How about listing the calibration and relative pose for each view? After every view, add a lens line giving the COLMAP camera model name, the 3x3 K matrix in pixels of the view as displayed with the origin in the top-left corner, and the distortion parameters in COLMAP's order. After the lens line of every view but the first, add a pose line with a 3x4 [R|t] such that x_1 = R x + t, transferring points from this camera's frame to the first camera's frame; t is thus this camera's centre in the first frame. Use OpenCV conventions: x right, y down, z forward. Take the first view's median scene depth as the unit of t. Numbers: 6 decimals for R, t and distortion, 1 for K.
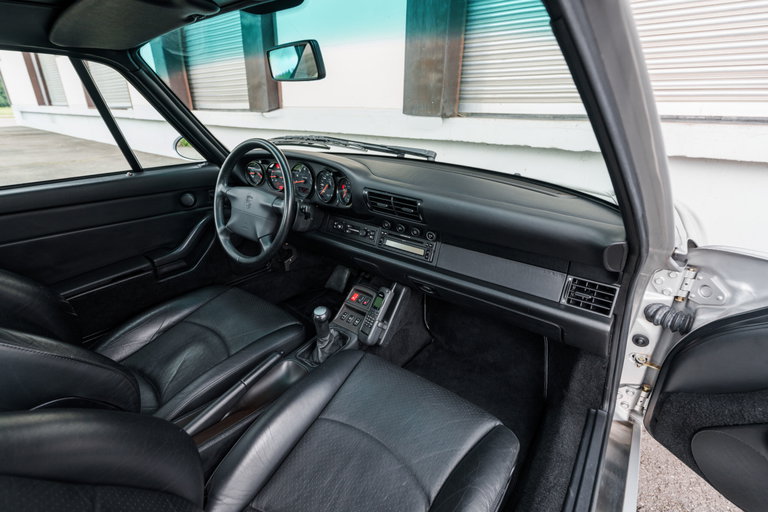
lens RADIAL K [[342.4, 0, 383.2], [0, 342.4, 254.3], [0, 0, 1]] dist [-0.003653, -0.000959]
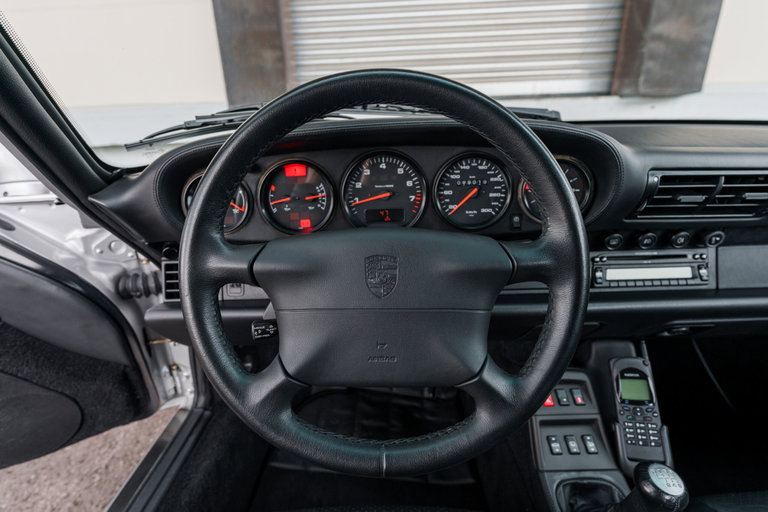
lens RADIAL K [[366.7, 0, 378.8], [0, 366.7, 255.4], [0, 0, 1]] dist [-0.008339, 0.000200]
pose [[0.801397, -0.251697, 0.542597, -0.587009], [0.275123, 0.960607, 0.039255, -0.188251], [-0.531103, 0.117822, 0.839076, 0.738812]]
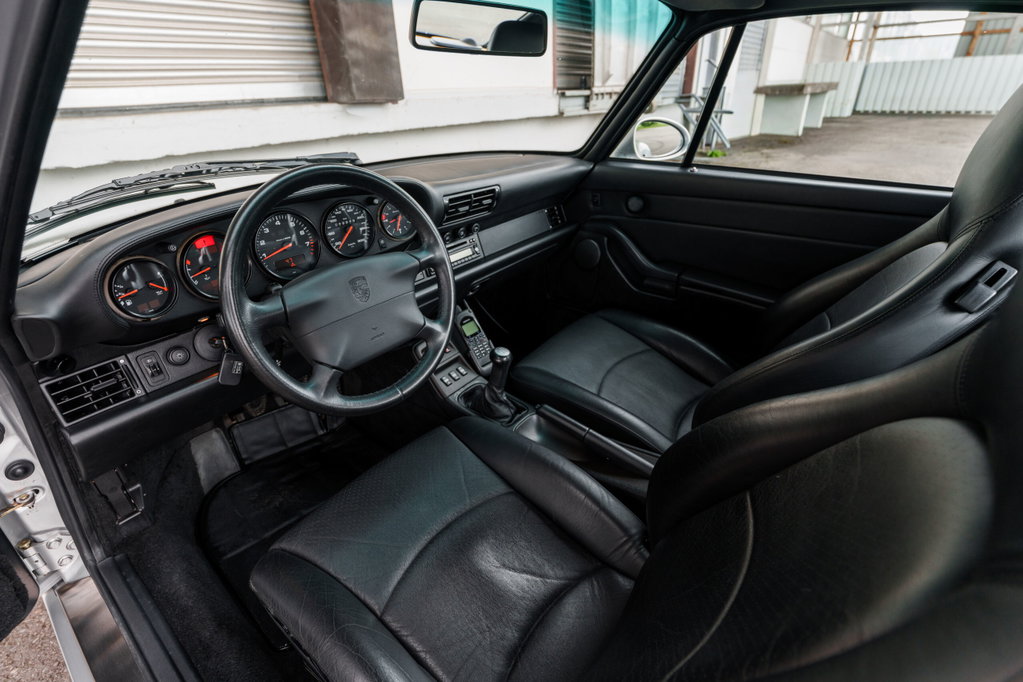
lens RADIAL K [[462.6, 0, 506.2], [0, 462.6, 340.9], [0, 0, 1]] dist [-0.002863, -0.000576]
pose [[0.023992, -0.492294, 0.870098, -1.056731], [0.419525, 0.794963, 0.438215, -0.310909], [-0.907427, 0.354514, 0.225602, 0.689949]]
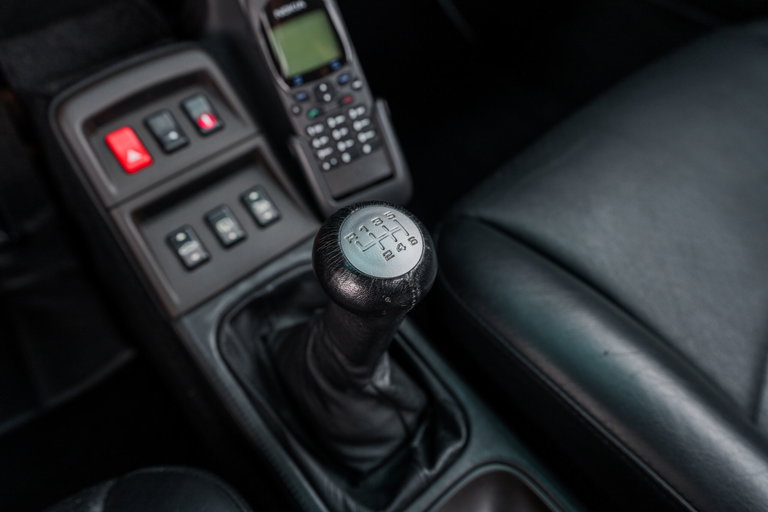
lens RADIAL K [[520.3, 0, 386.0], [0, 520.3, 259.5], [0, 0, 1]] dist [-0.030967, 0.003961]
pose [[0.226523, -0.797187, 0.559625, -0.290317], [0.387427, 0.600898, 0.699158, 0.018657], [-0.893637, 0.058438, 0.444969, 0.846440]]
